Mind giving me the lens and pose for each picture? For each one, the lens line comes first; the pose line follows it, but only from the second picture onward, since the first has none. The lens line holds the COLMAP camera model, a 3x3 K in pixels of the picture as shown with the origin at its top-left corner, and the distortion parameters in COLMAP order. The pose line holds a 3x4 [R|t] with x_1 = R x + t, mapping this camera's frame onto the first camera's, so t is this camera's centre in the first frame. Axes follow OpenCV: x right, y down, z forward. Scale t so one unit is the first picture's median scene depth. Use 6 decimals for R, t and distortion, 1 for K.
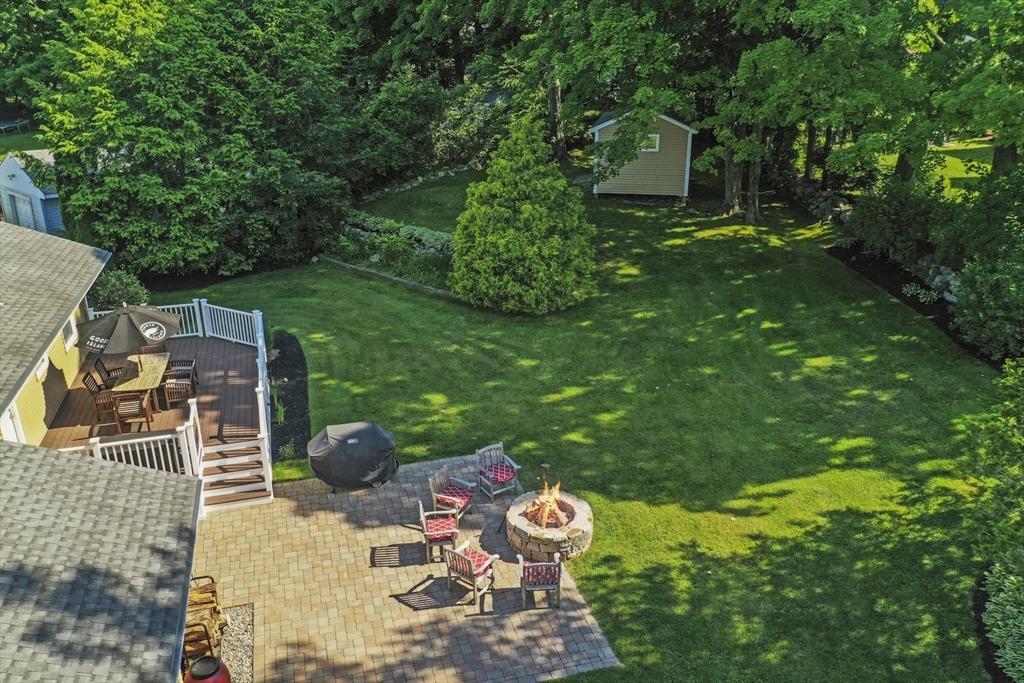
lens RADIAL K [[846.1, 0, 511.1], [0, 846.1, 342.1], [0, 0, 1]] dist [0.014287, -0.004829]
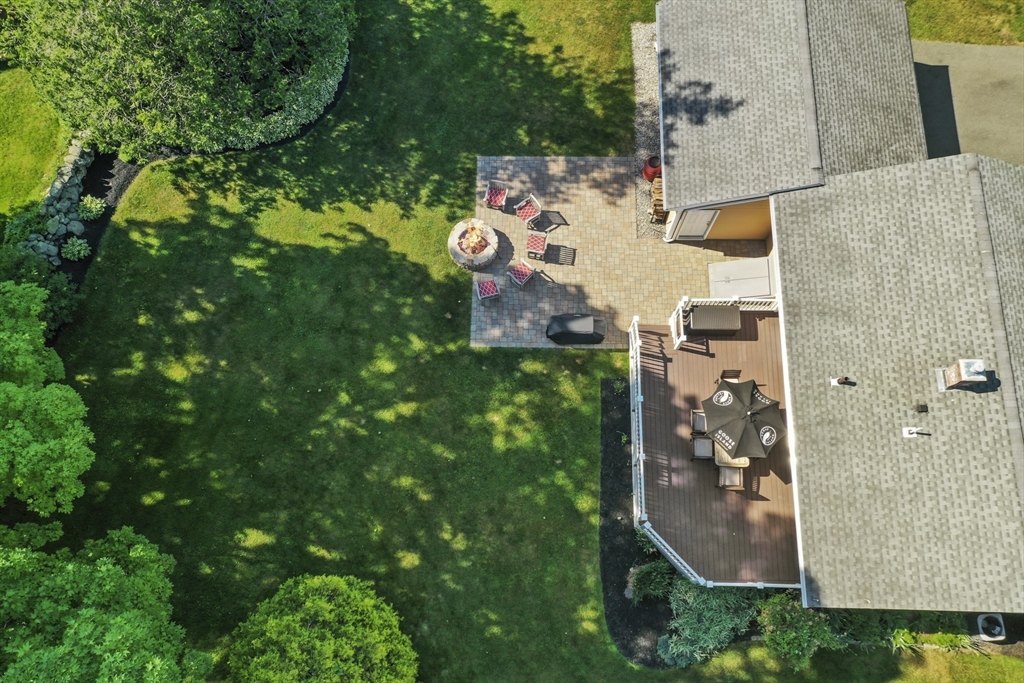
lens RADIAL K [[846.1, 0, 512.4], [0, 846.1, 342.0], [0, 0, 1]] dist [0.014287, -0.004829]
pose [[-0.956854, -0.271442, 0.103685, -0.278309], [0.111217, -0.012471, 0.993718, -1.579942], [-0.268443, 0.962374, 0.042122, 1.151513]]
